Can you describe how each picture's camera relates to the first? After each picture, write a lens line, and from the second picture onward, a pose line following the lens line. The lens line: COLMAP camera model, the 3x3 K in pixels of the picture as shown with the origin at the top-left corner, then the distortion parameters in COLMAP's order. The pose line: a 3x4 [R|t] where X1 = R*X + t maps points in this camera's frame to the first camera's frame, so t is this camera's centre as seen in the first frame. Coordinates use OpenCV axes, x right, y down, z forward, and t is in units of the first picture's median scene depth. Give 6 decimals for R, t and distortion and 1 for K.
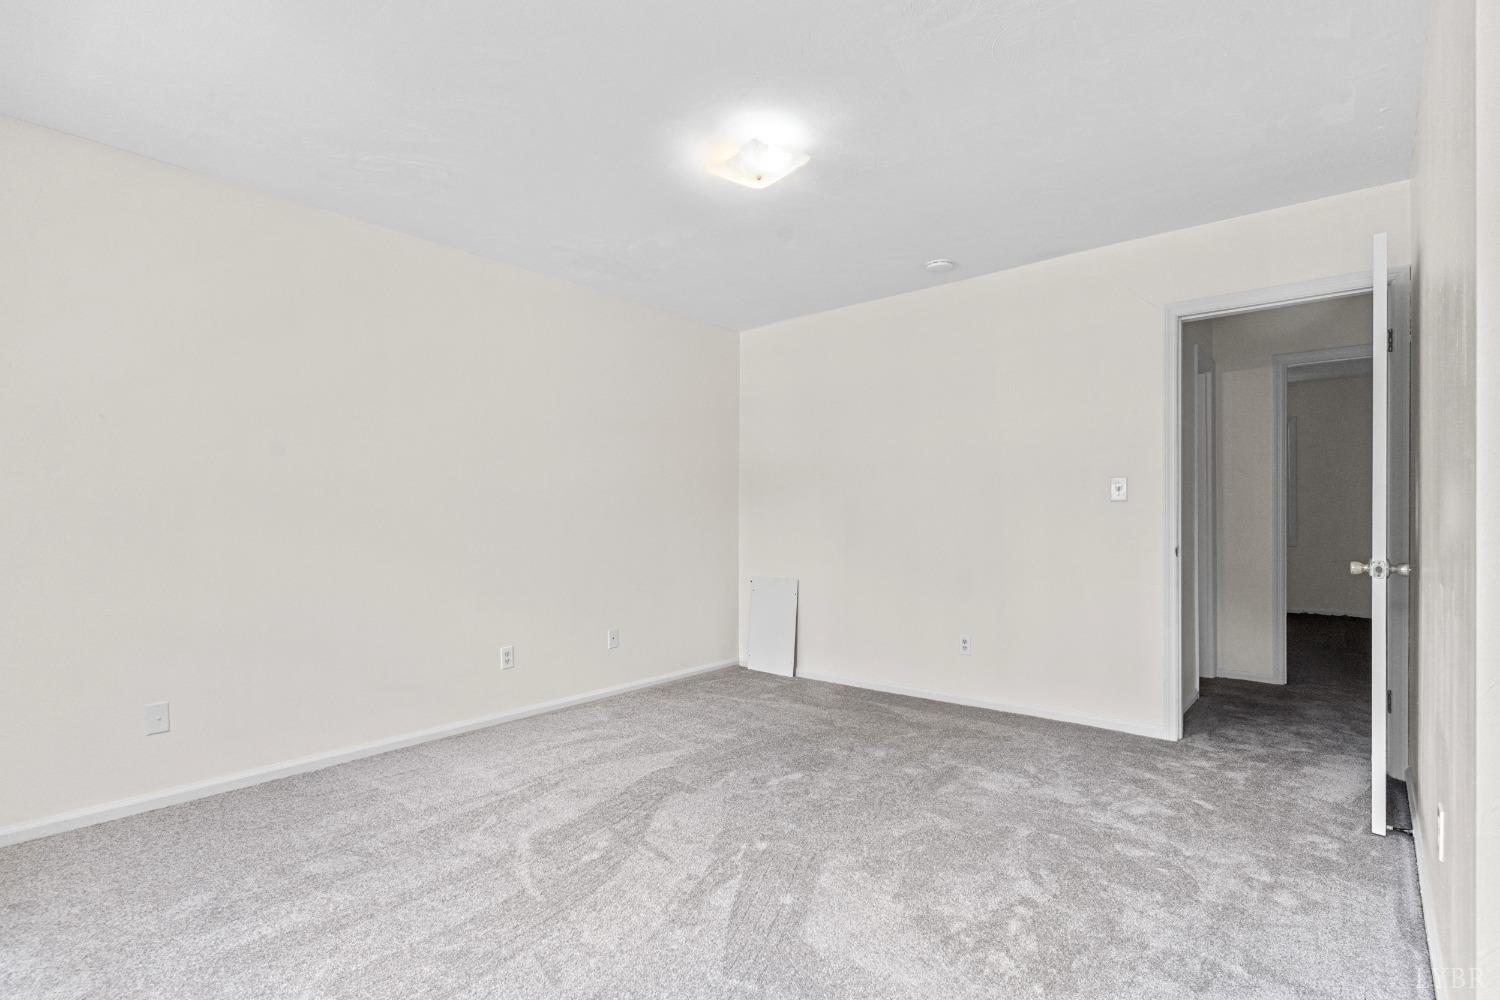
lens RADIAL K [[723.3, 0, 748.8], [0, 723.3, 503.2], [0, 0, 1]] dist [-0.003463, -0.000367]
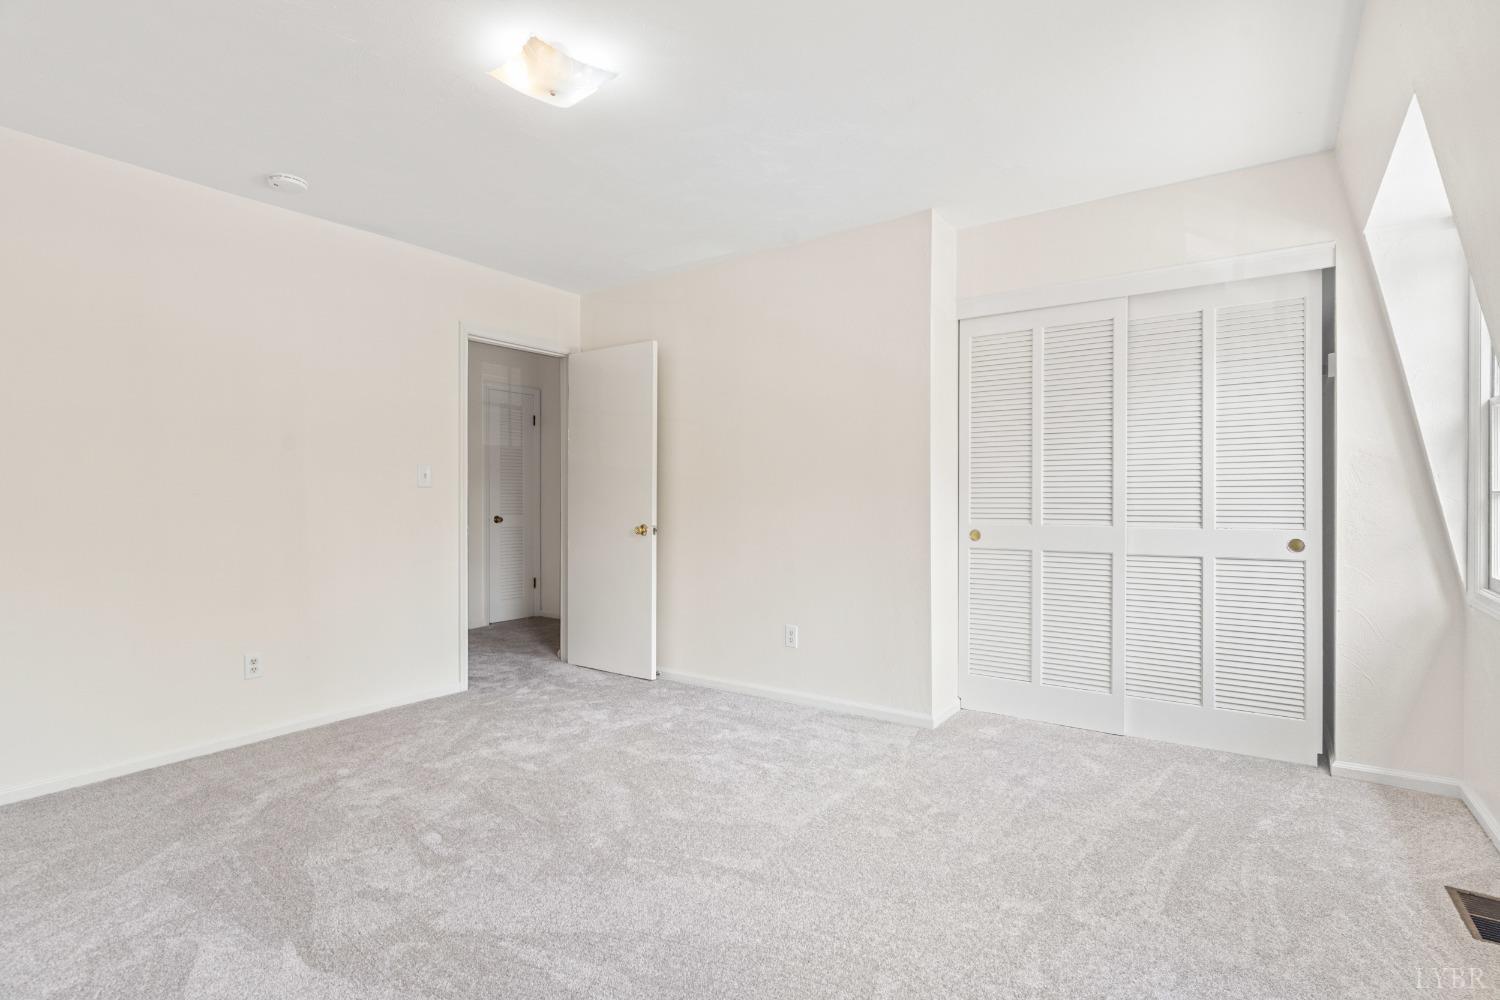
lens RADIAL K [[723.3, 0, 748.9], [0, 723.3, 504.3], [0, 0, 1]] dist [-0.003463, -0.000367]
pose [[-0.091541, -0.001277, 0.995800, -0.800958], [-0.012923, 0.999916, 0.000095, 0.021059], [-0.995717, -0.012860, -0.091550, 0.814431]]
